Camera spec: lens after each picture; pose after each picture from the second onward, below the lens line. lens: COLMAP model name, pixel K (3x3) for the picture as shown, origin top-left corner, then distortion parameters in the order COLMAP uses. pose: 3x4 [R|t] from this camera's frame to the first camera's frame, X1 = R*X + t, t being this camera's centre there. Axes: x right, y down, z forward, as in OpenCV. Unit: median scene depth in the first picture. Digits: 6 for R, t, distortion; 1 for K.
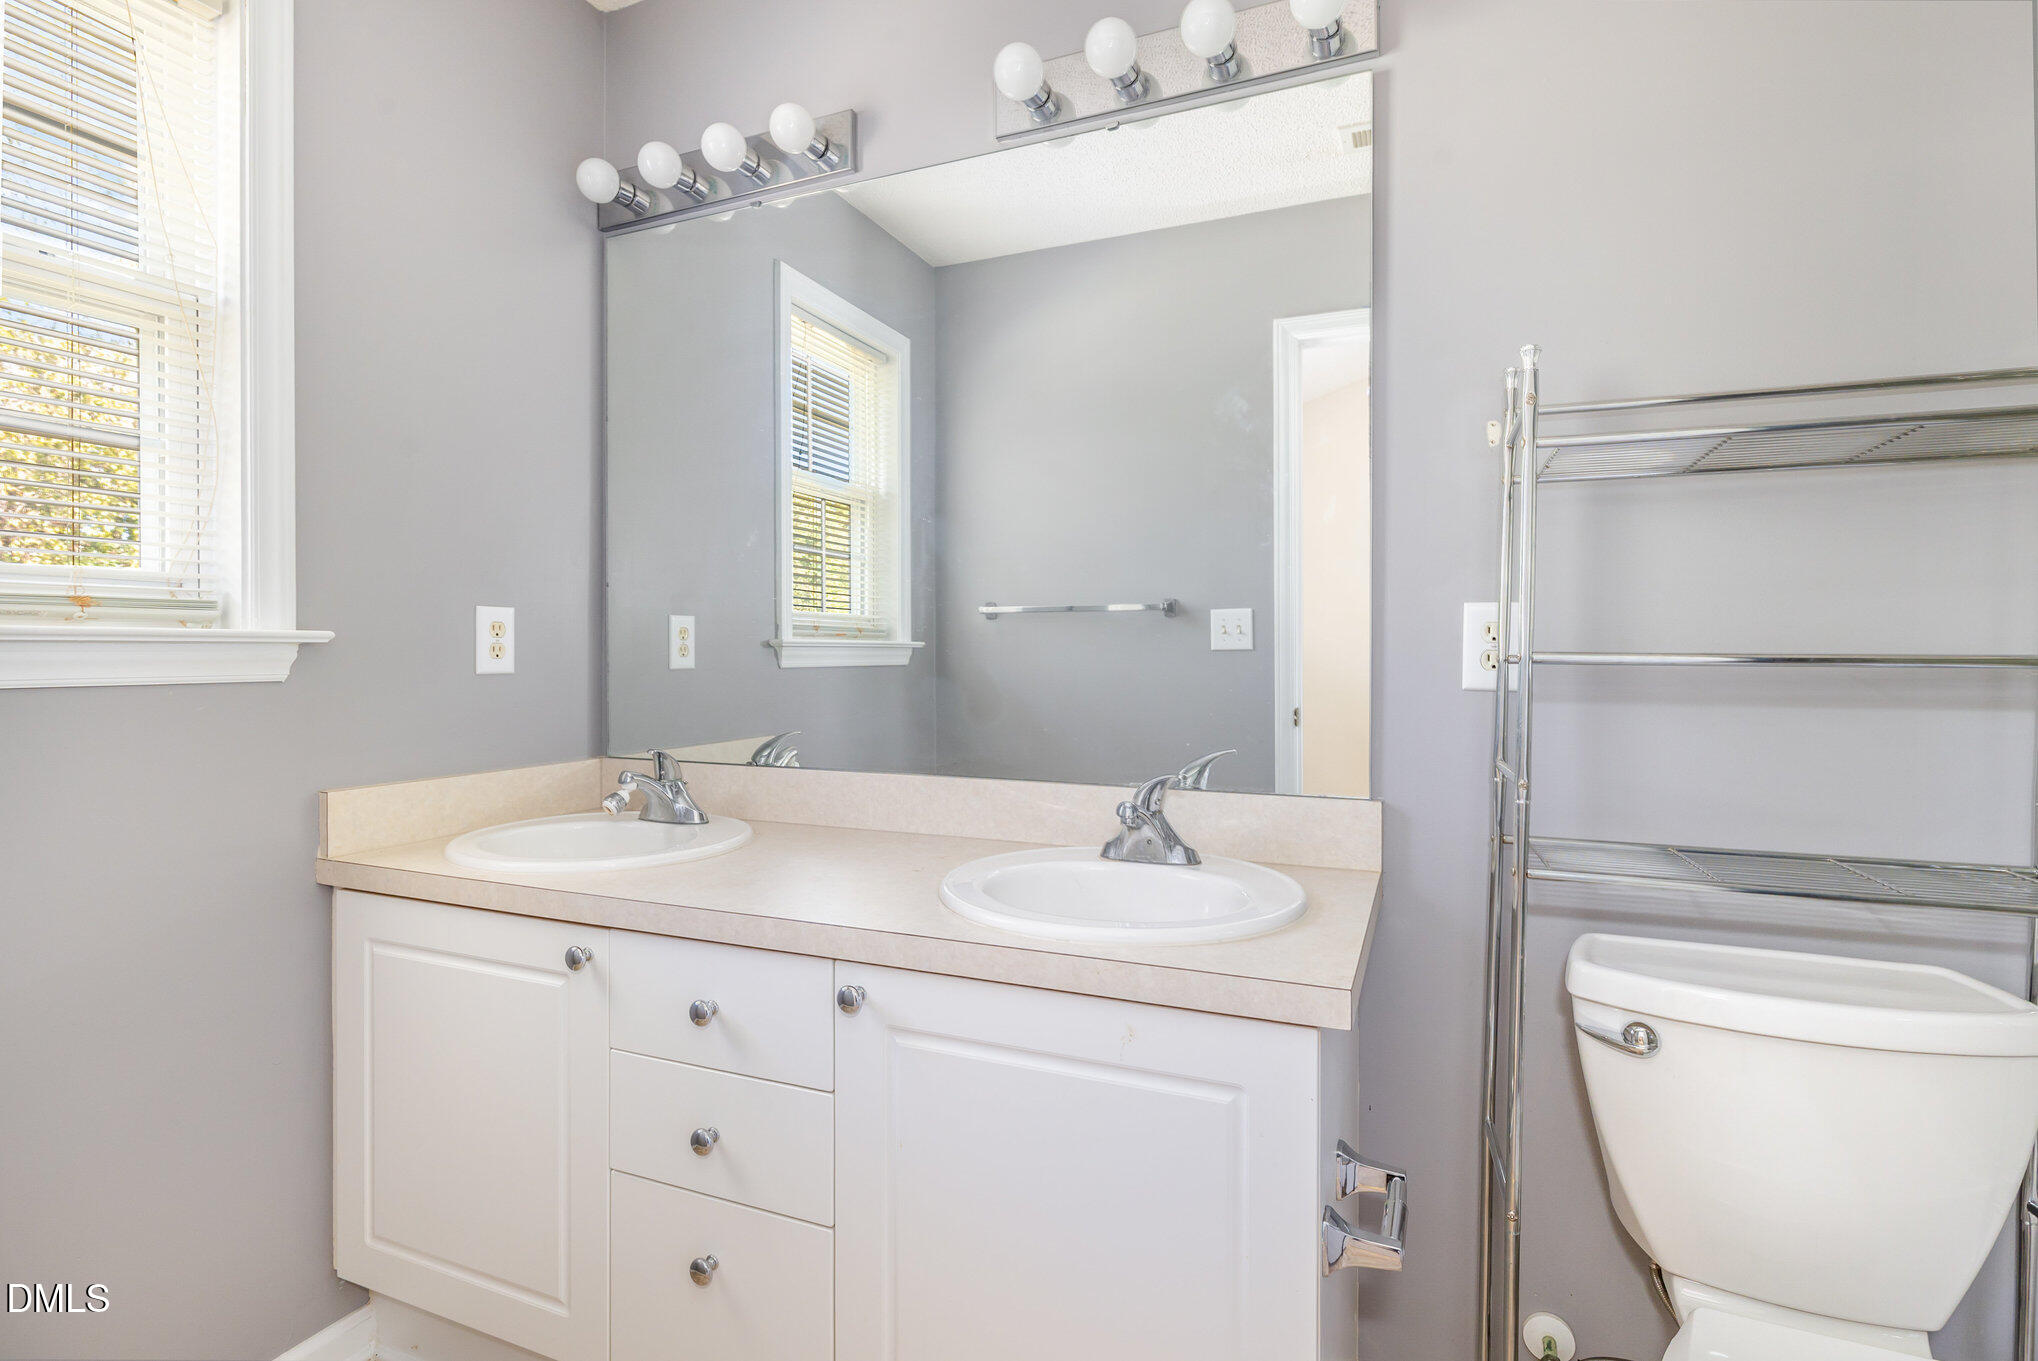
lens RADIAL K [[983.6, 0, 1024.8], [0, 983.6, 669.4], [0, 0, 1]] dist [-0.000787, -0.000020]
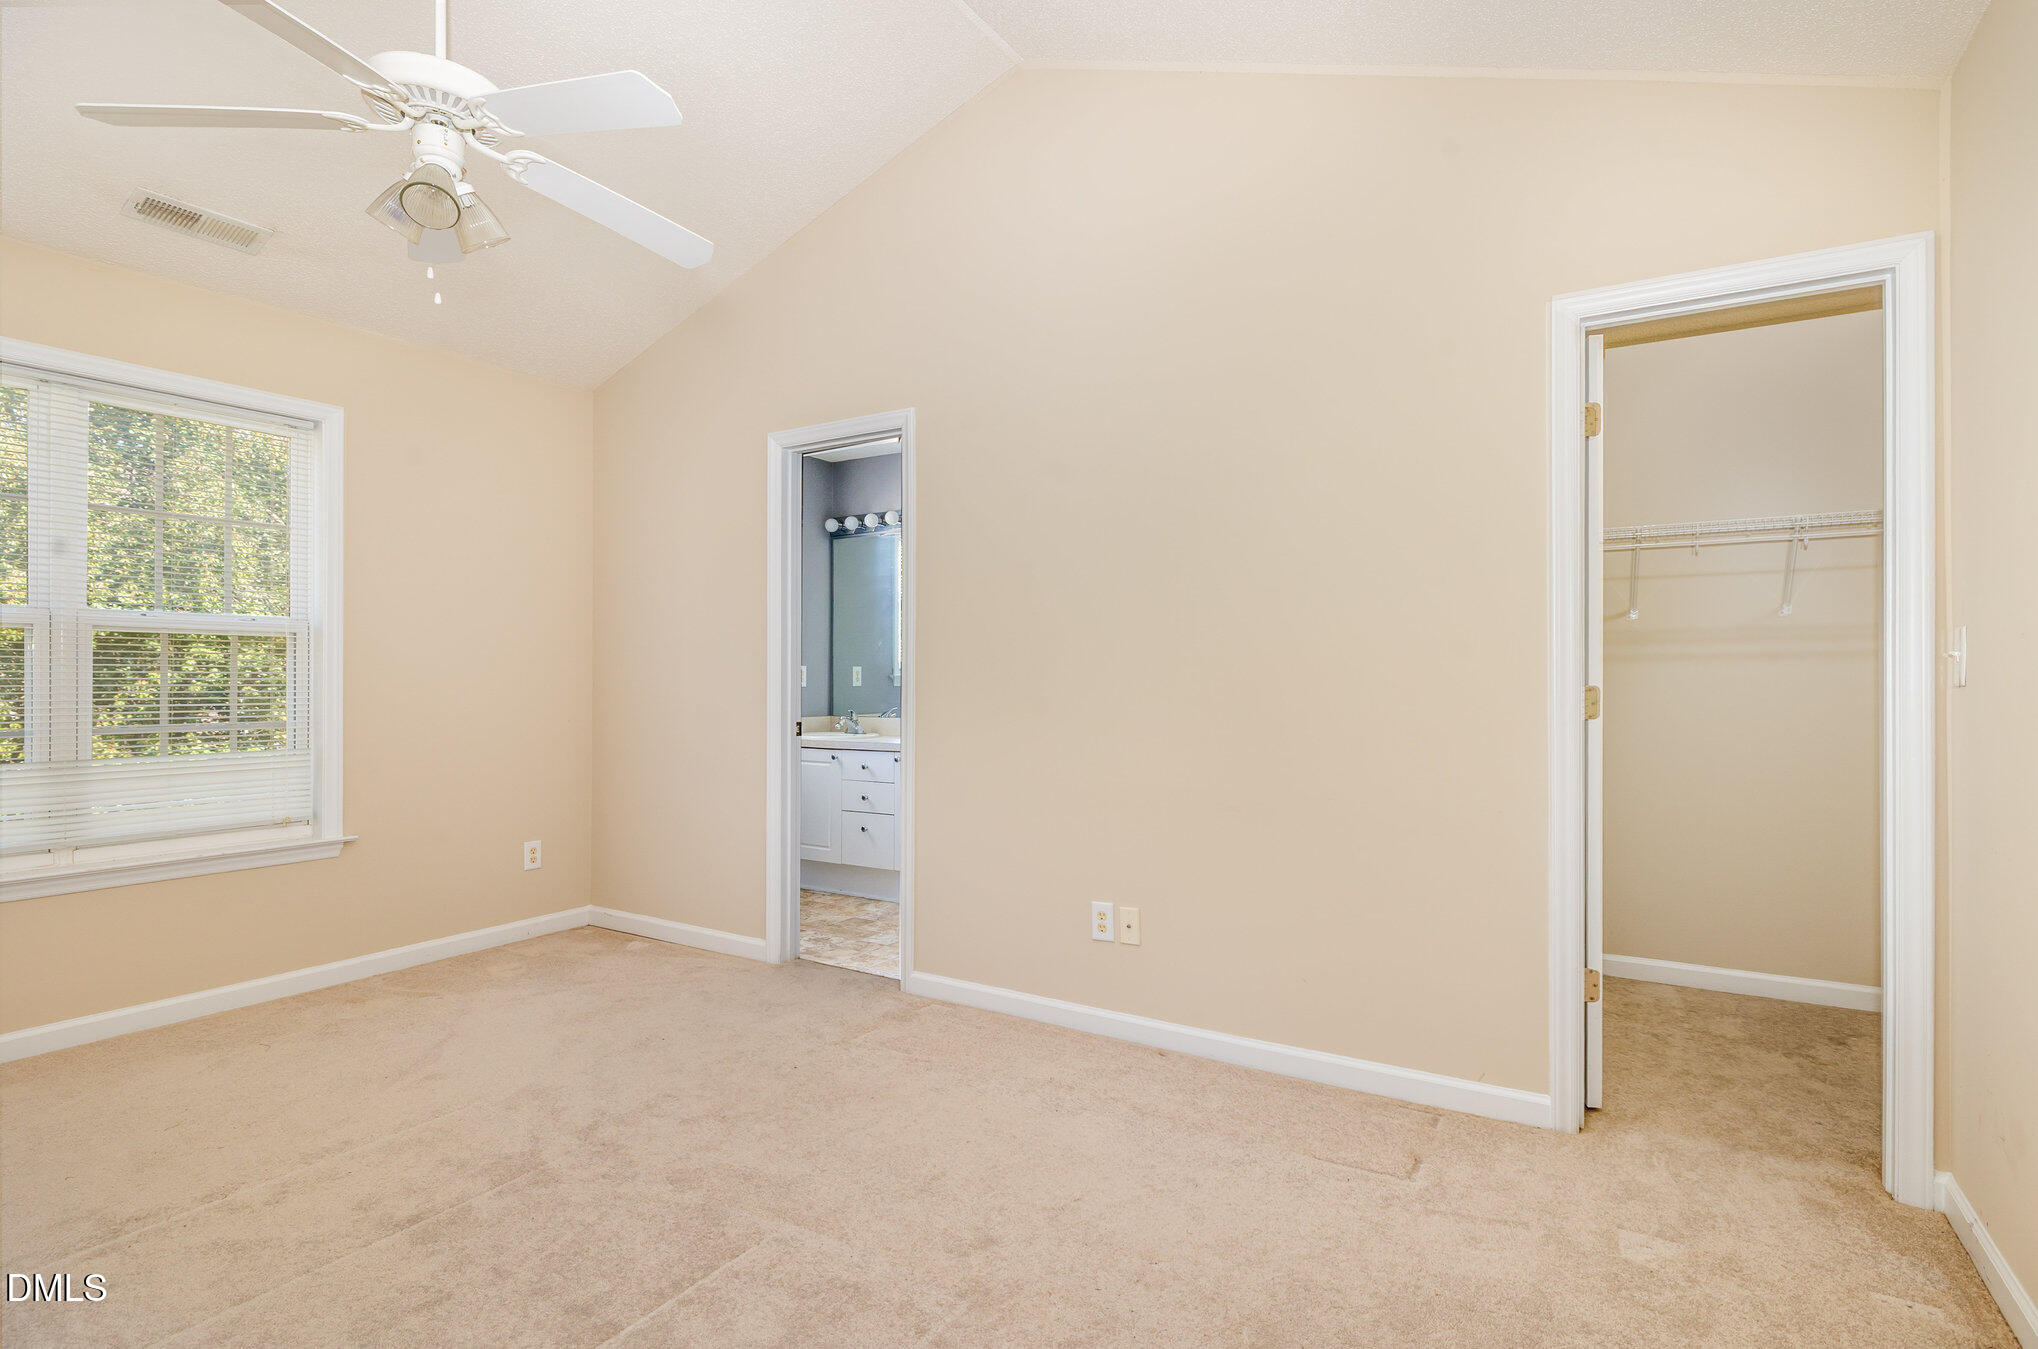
lens RADIAL K [[996.8, 0, 1019.0], [0, 996.8, 674.5], [0, 0, 1]] dist [-0.000915, -0.000245]
pose [[0.987576, -0.002586, -0.157123, 0.618135], [-0.001223, 0.999708, -0.024139, 0.038311], [0.157139, 0.024031, 0.987284, -1.932783]]
